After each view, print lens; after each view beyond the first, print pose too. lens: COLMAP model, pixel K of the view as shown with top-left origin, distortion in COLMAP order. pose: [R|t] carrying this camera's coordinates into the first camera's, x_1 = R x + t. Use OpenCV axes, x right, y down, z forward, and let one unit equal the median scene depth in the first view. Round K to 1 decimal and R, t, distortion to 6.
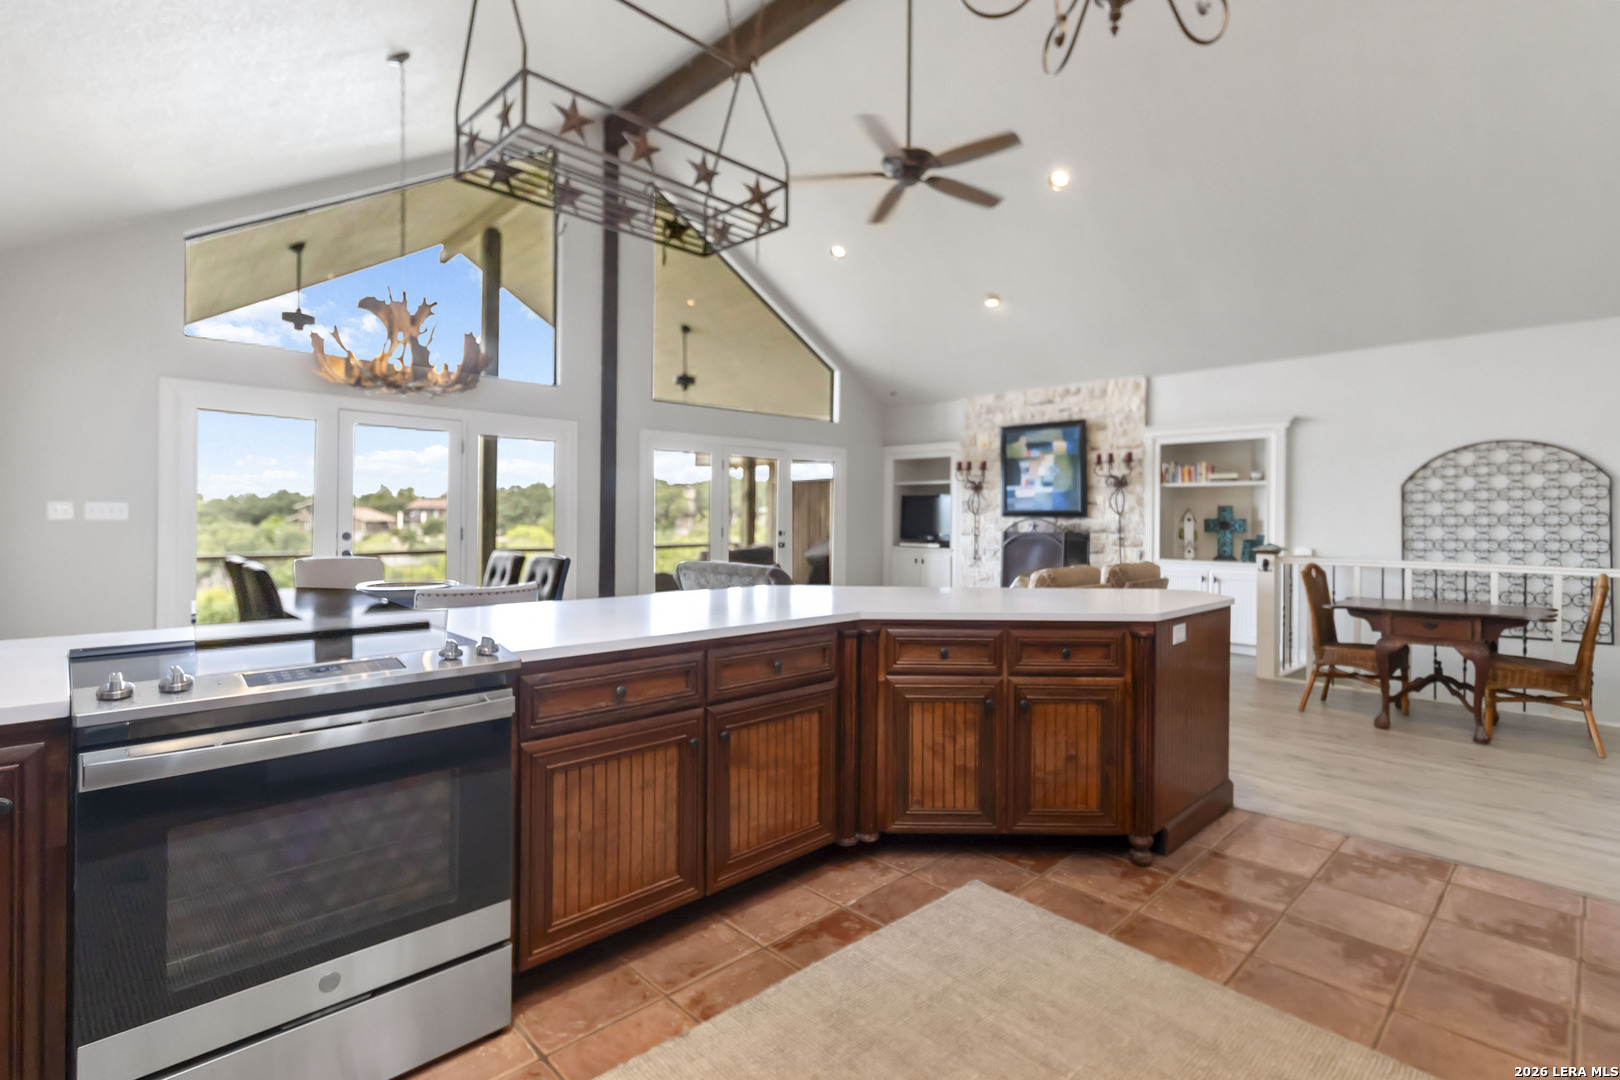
lens RADIAL K [[755.1, 0, 810.5], [0, 755.1, 531.8], [0, 0, 1]] dist [-0.004008, 0.002654]
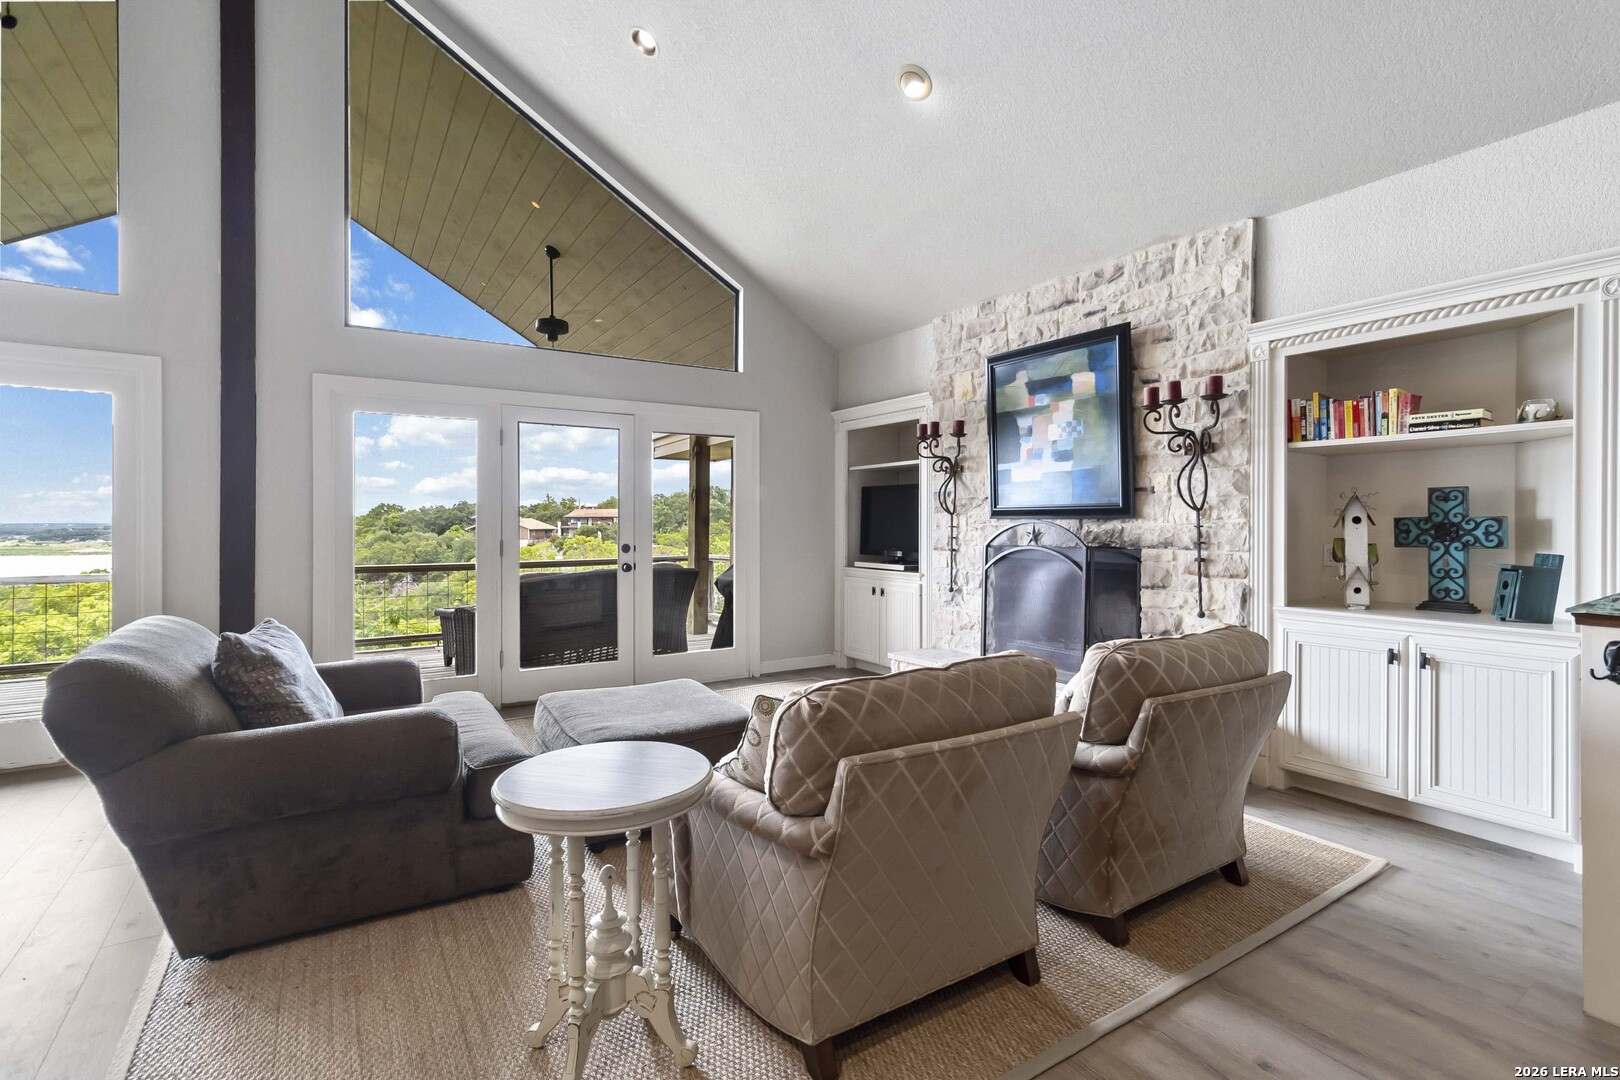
lens RADIAL K [[755.1, 0, 810.4], [0, 755.1, 540.6], [0, 0, 1]] dist [-0.004008, 0.002654]
pose [[0.984678, -0.005951, -0.174282, 0.239708], [0.006719, 0.999970, 0.003817, -0.006968], [0.174254, -0.004930, 0.984688, 0.462360]]
